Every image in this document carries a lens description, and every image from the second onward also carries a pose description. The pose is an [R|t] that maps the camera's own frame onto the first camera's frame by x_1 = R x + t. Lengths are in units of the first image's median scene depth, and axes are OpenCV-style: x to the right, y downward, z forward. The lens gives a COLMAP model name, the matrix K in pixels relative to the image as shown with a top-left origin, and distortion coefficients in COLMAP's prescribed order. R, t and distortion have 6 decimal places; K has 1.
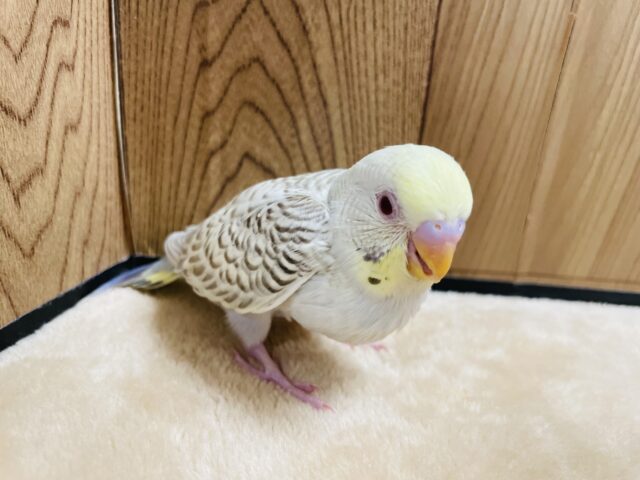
lens RADIAL K [[530.8, 0, 311.6], [0, 530.8, 252.2], [0, 0, 1]] dist [0.031062, -0.069765]
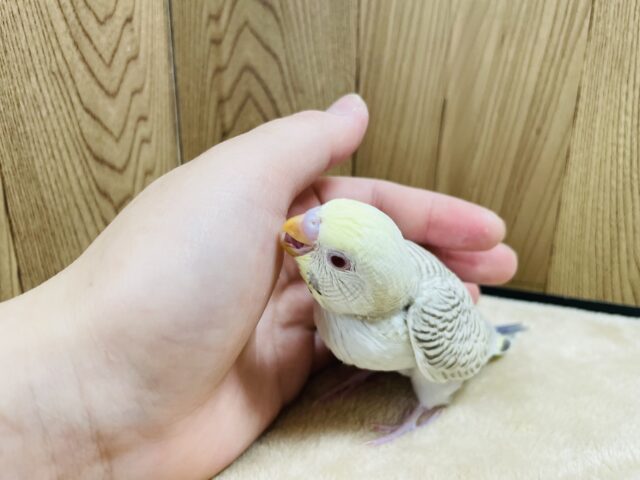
lens RADIAL K [[508.8, 0, 307.2], [0, 508.8, 239.5], [0, 0, 1]] dist [0.025926, -0.087323]
pose [[0.963393, 0.033891, -0.265941, 0.503702], [-0.045098, 0.998328, -0.036146, 0.030762], [0.264271, 0.046816, 0.963311, -0.490869]]
